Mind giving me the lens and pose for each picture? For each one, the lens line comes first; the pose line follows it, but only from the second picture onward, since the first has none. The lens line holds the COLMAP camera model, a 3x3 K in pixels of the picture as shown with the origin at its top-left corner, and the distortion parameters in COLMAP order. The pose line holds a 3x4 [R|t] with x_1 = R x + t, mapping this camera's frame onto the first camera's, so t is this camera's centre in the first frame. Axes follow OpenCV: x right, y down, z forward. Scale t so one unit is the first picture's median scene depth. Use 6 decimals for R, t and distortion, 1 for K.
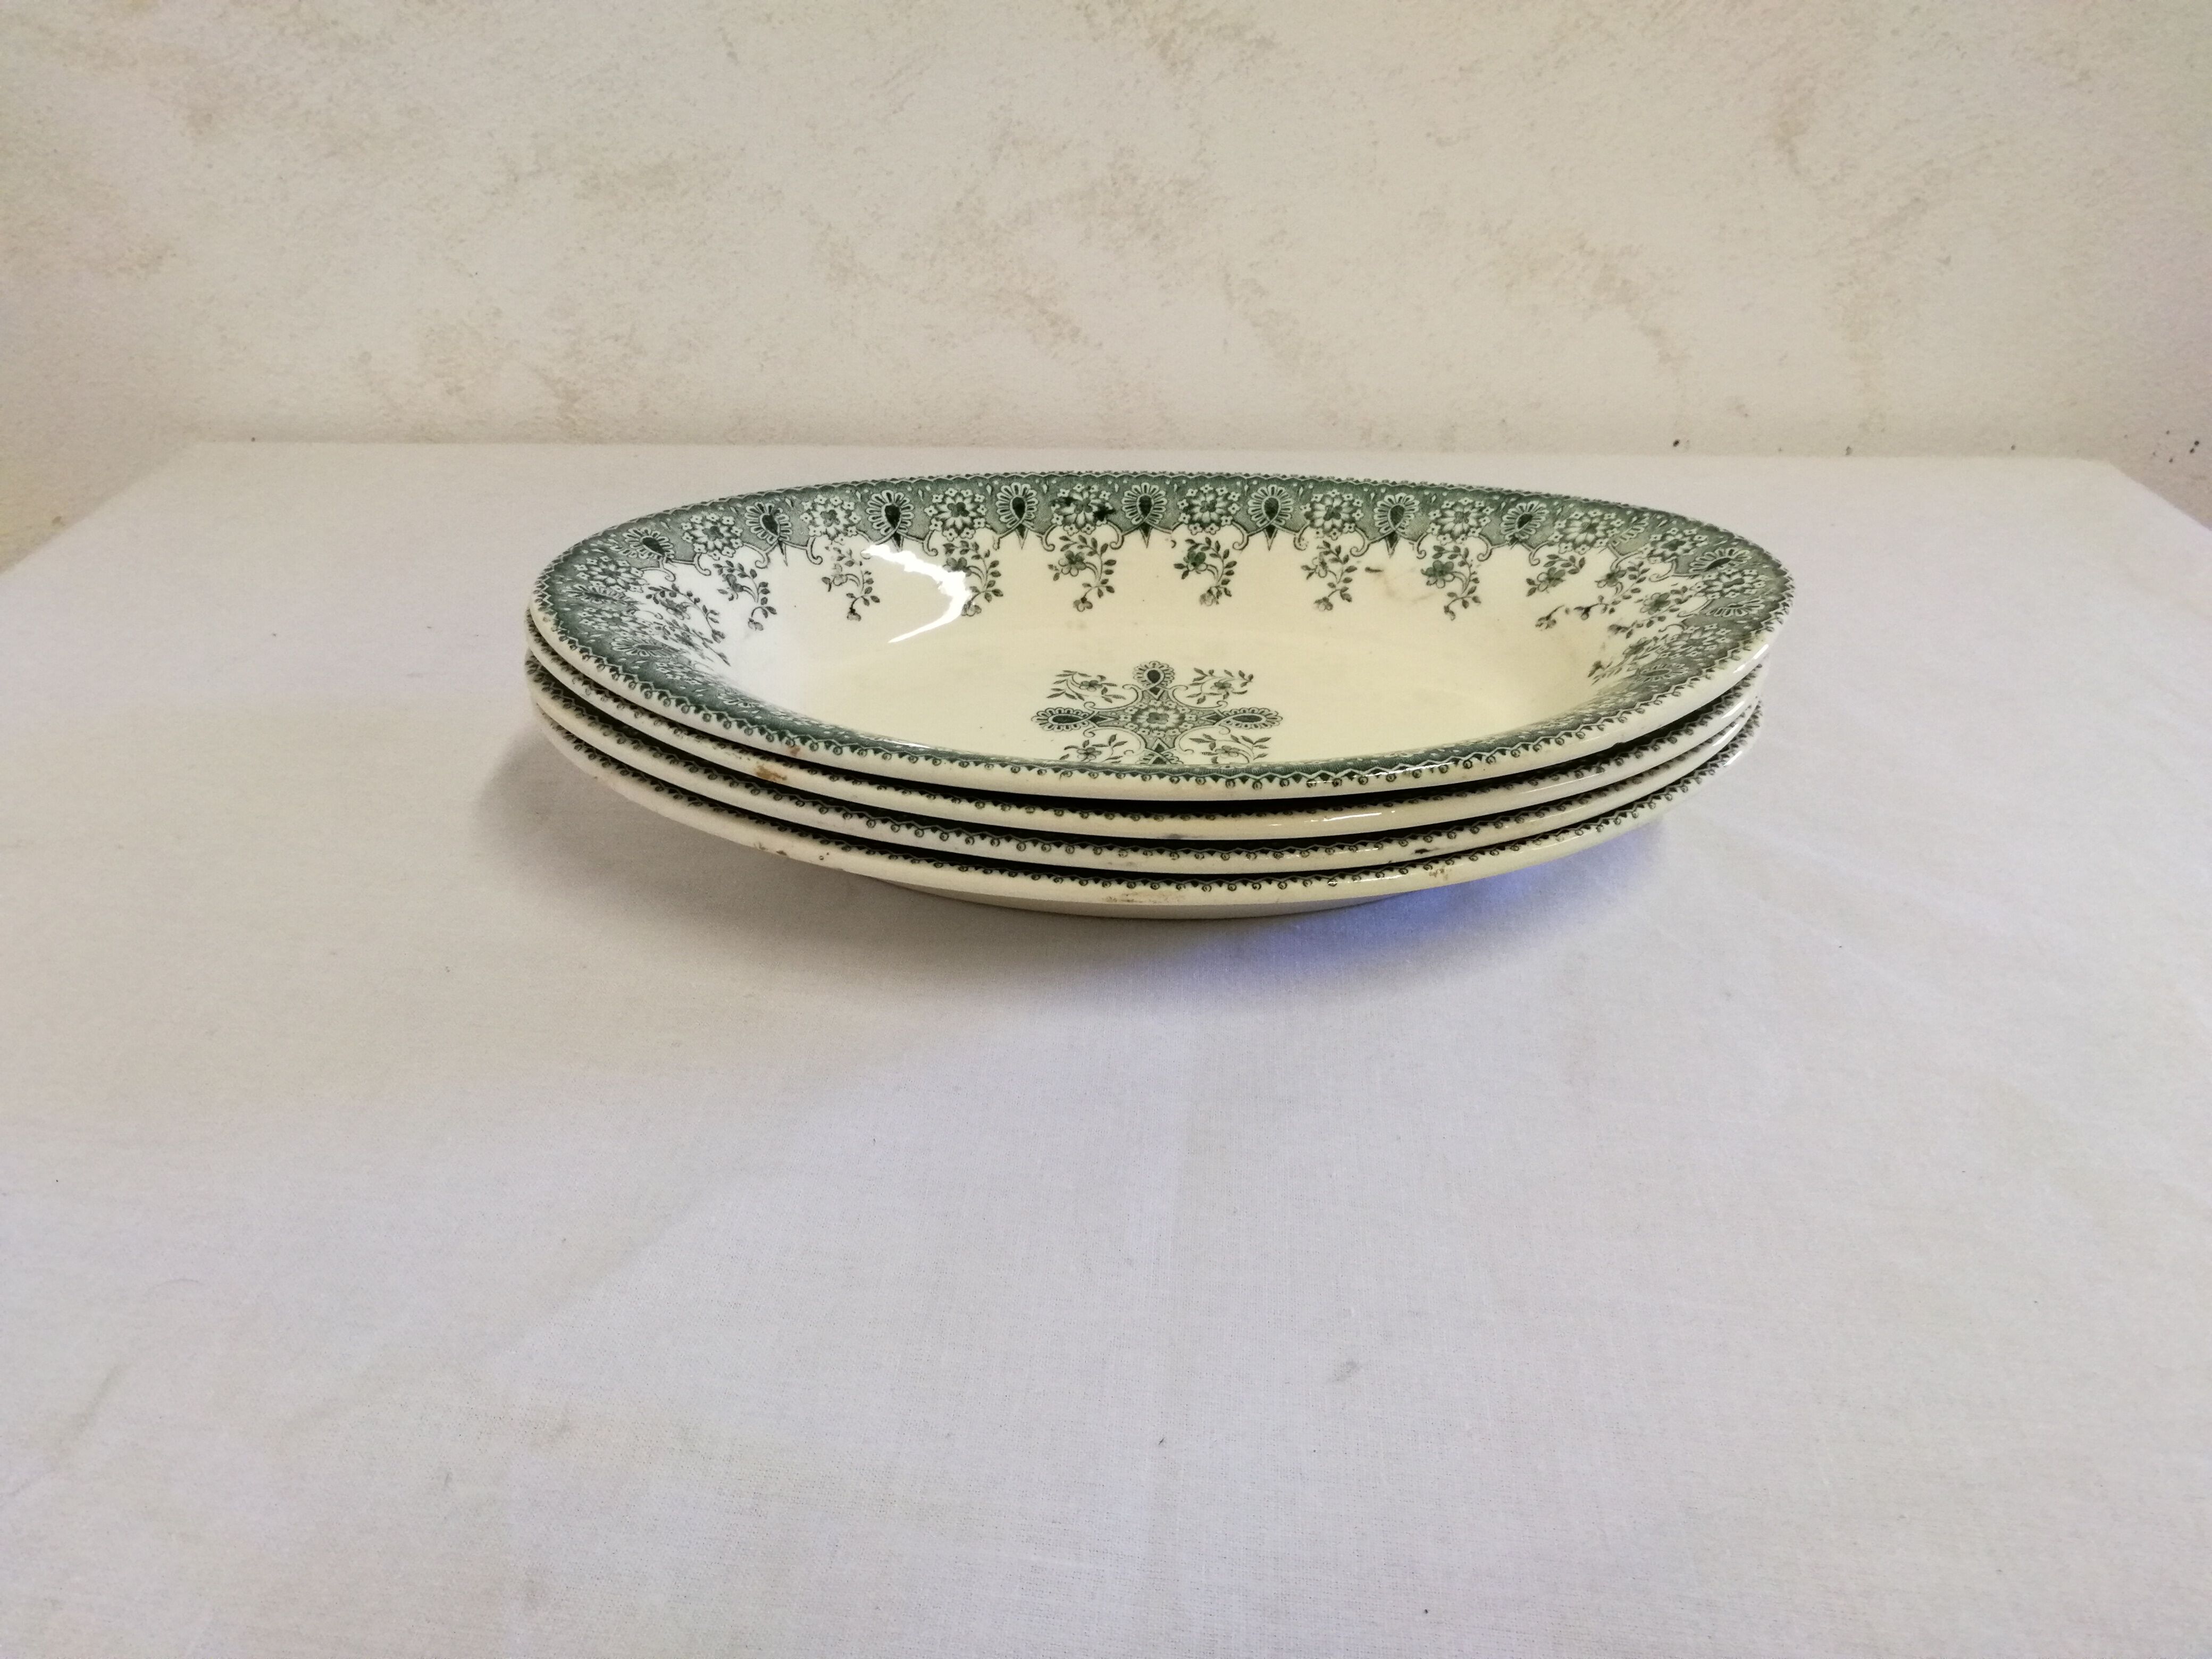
lens RADIAL K [[1546.9, 0, 1110.0], [0, 1546.9, 828.4], [0, 0, 1]] dist [0.086846, -0.334180]
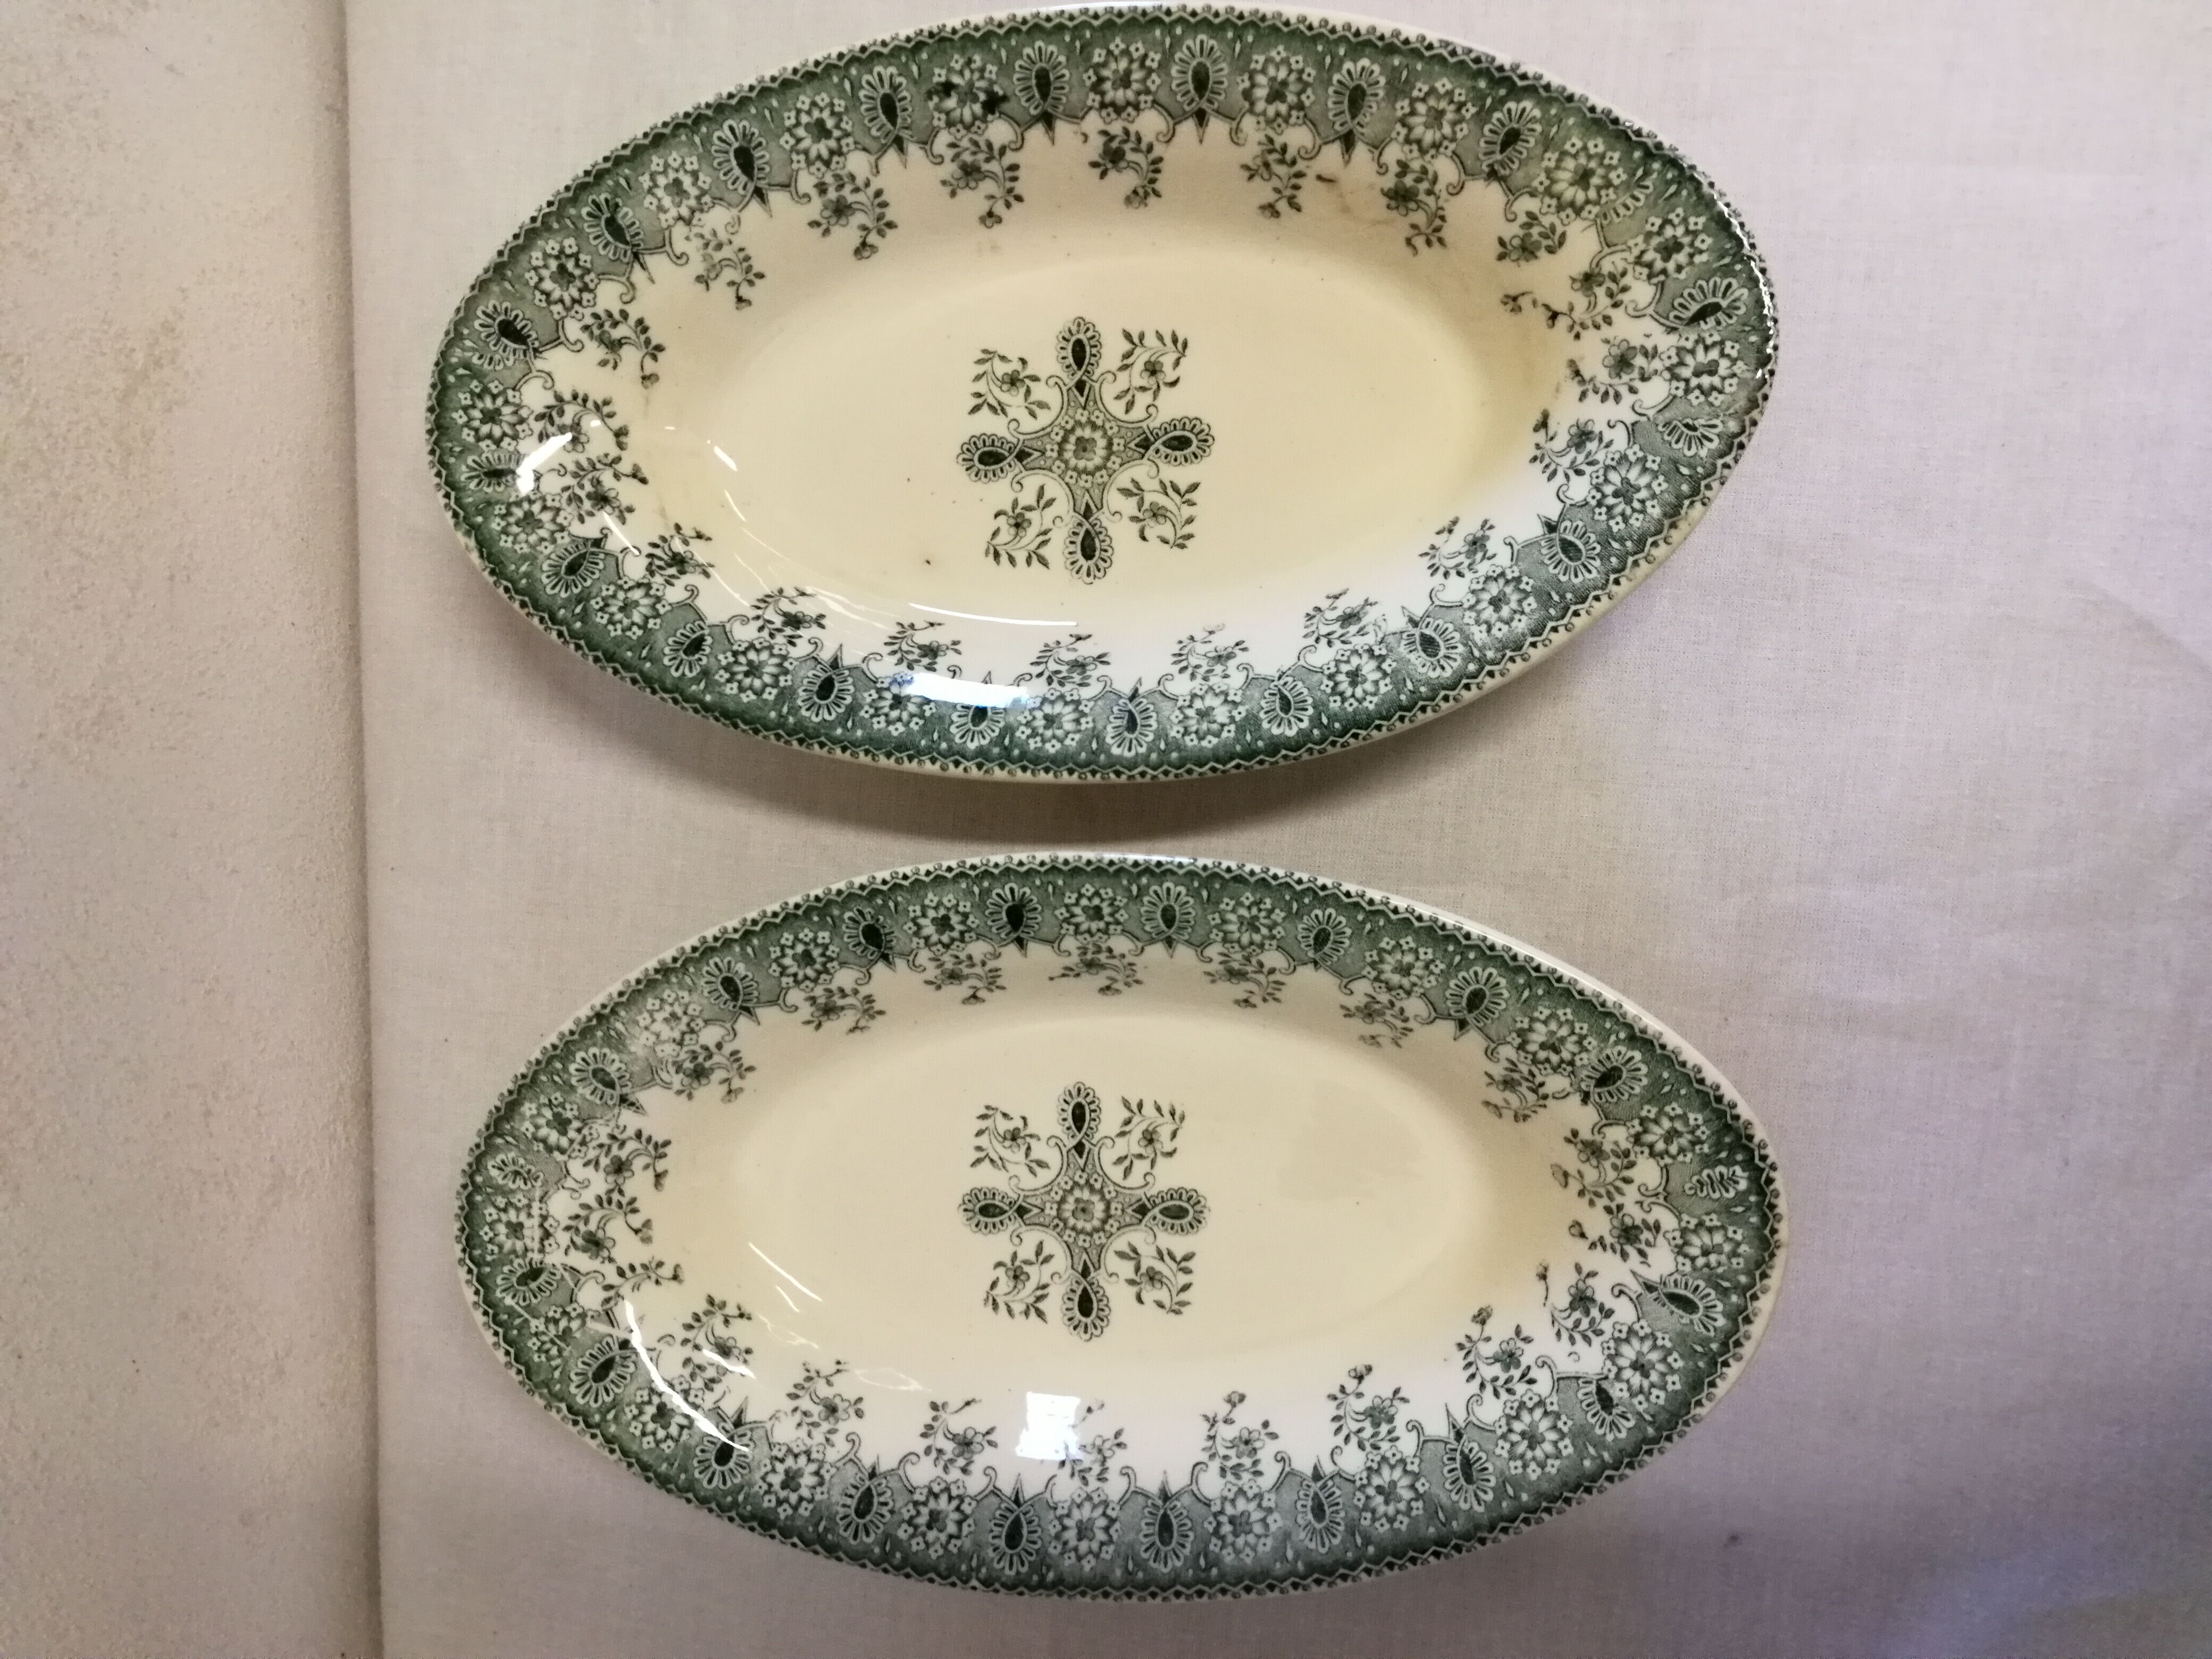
lens RADIAL K [[1613.4, 0, 1095.5], [0, 1613.4, 811.7], [0, 0, 1]] dist [0.045284, -0.053728]
pose [[0.988730, -0.043389, -0.143285, 0.157699], [0.144238, 0.532499, 0.834050, -0.724514], [0.040110, -0.845318, 0.532756, 0.250607]]
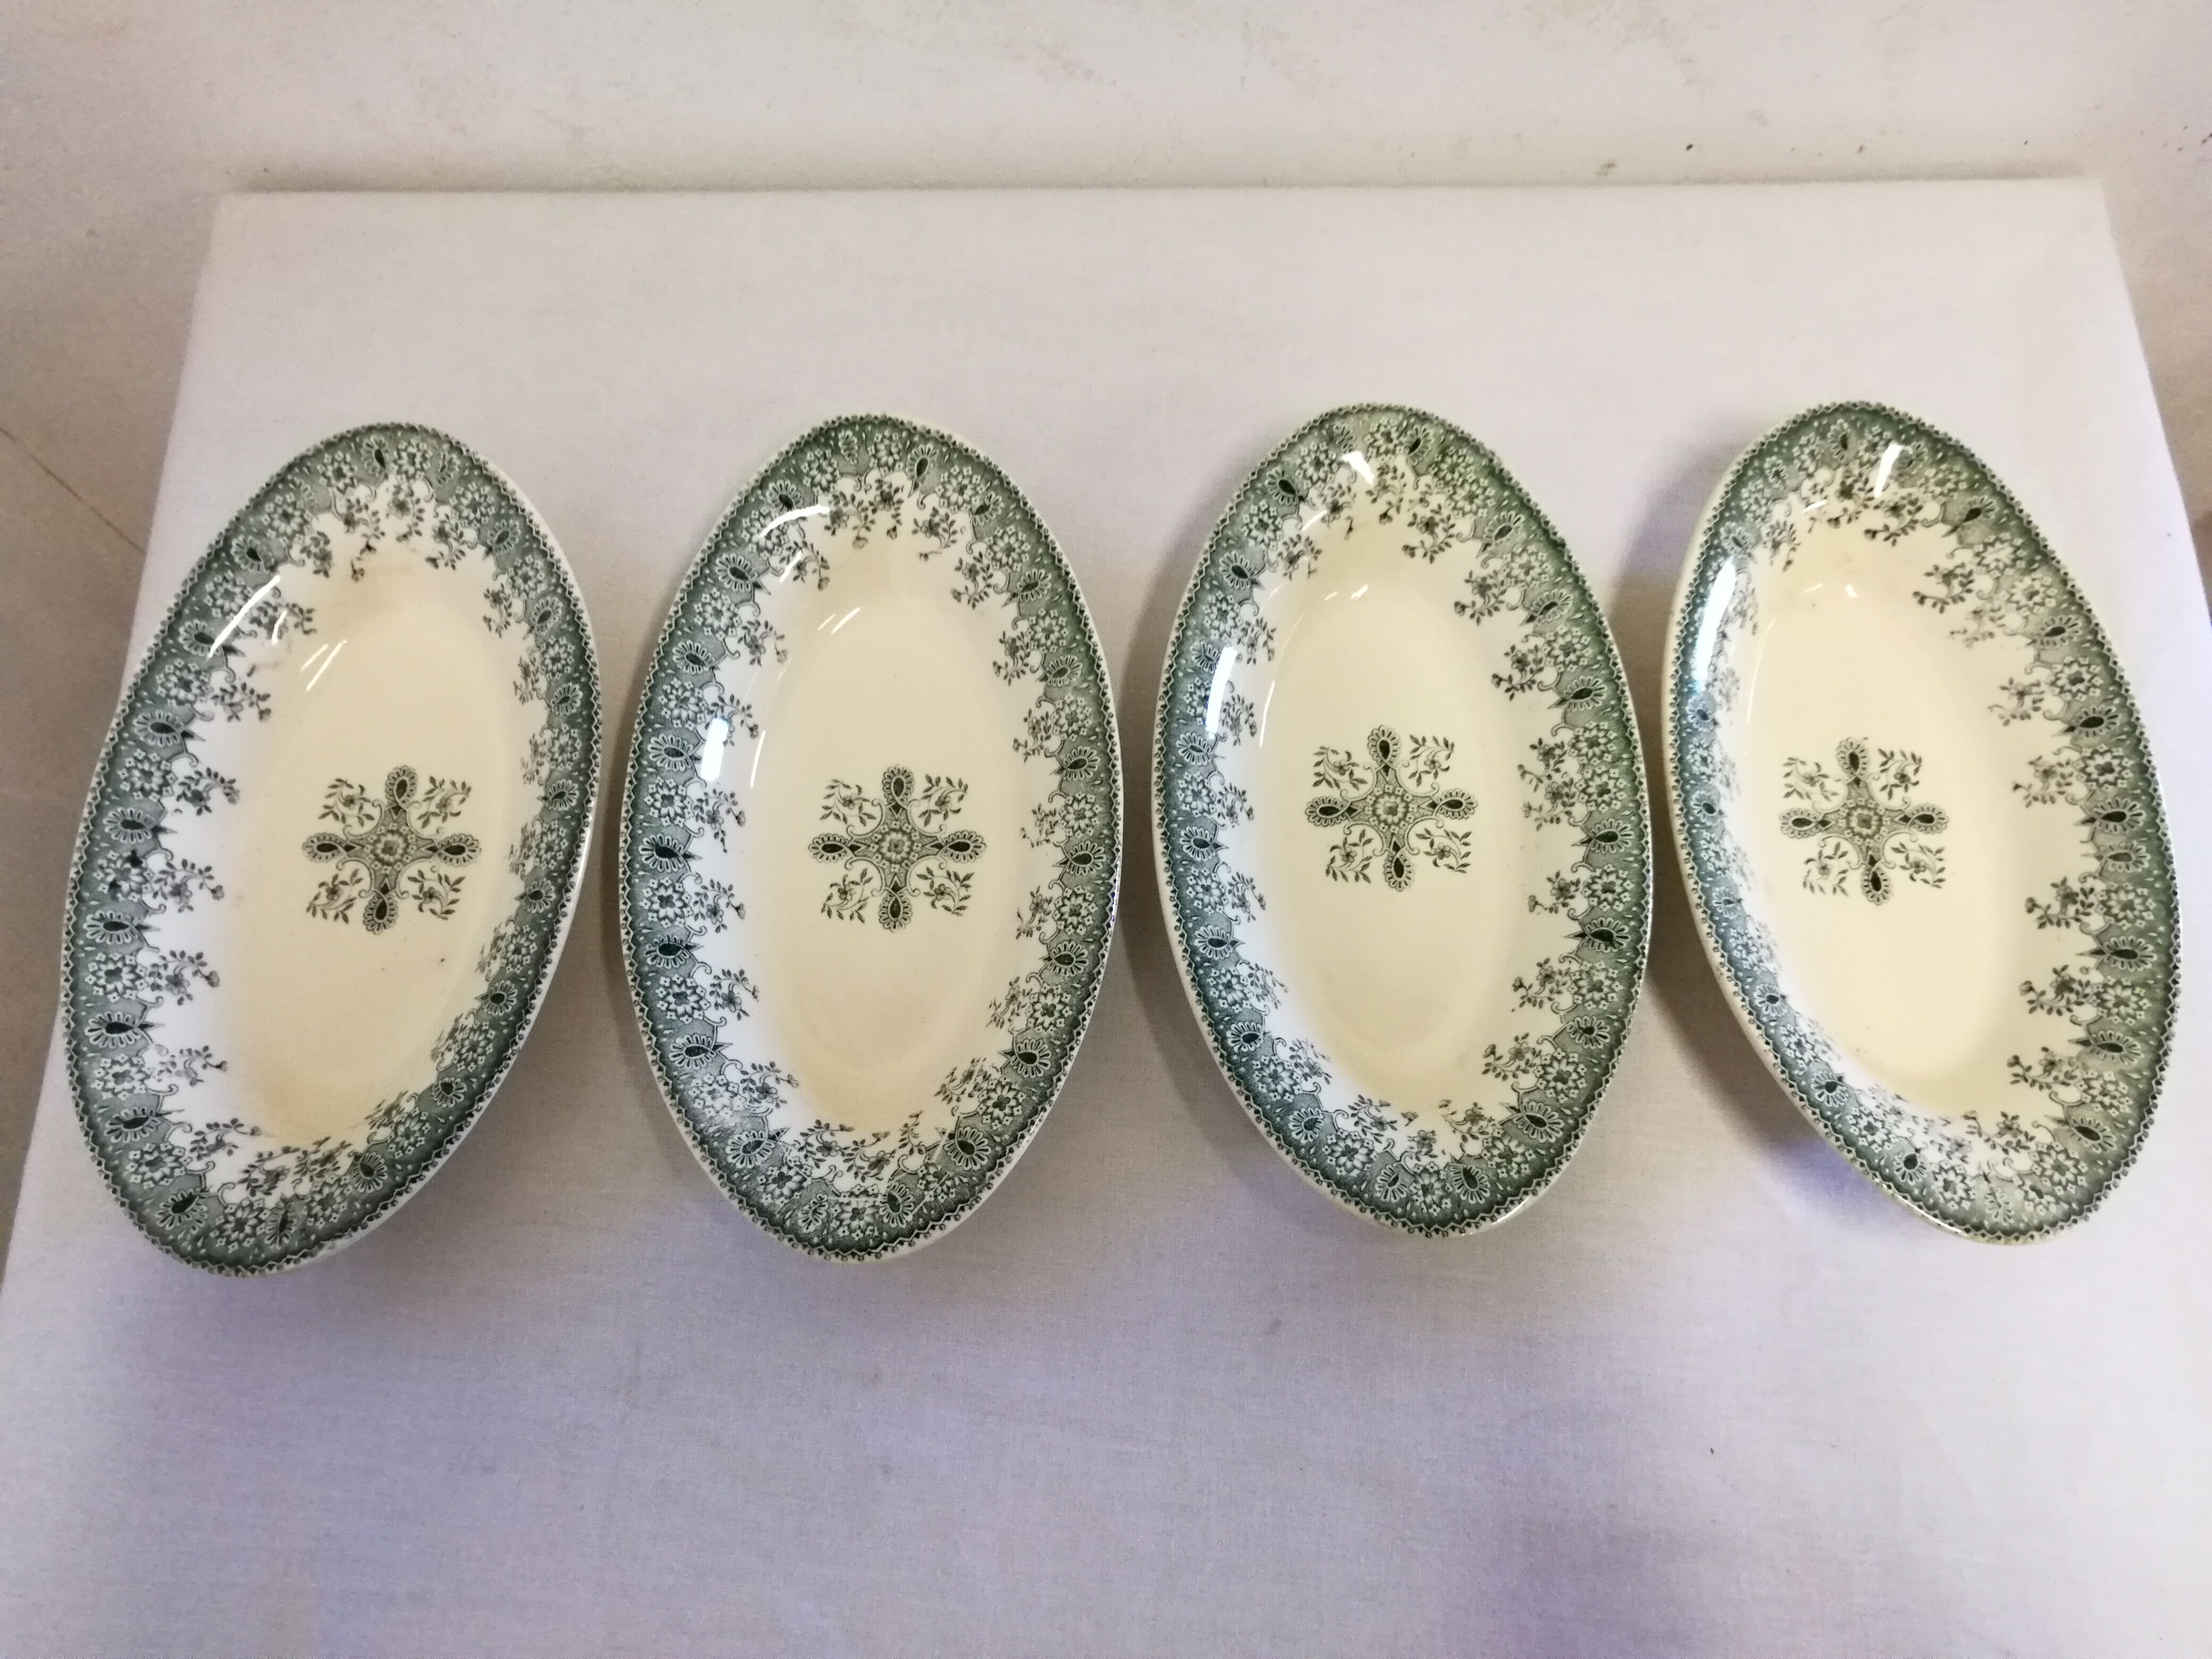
lens RADIAL K [[1537.2, 0, 1083.2], [0, 1537.2, 849.2], [0, 0, 1]] dist [0.006161, -0.001566]
pose [[0.023172, -0.951890, 0.305563, -0.355032], [0.545957, 0.268093, 0.793761, -0.774978], [-0.837493, 0.148431, 0.525903, -0.251519]]
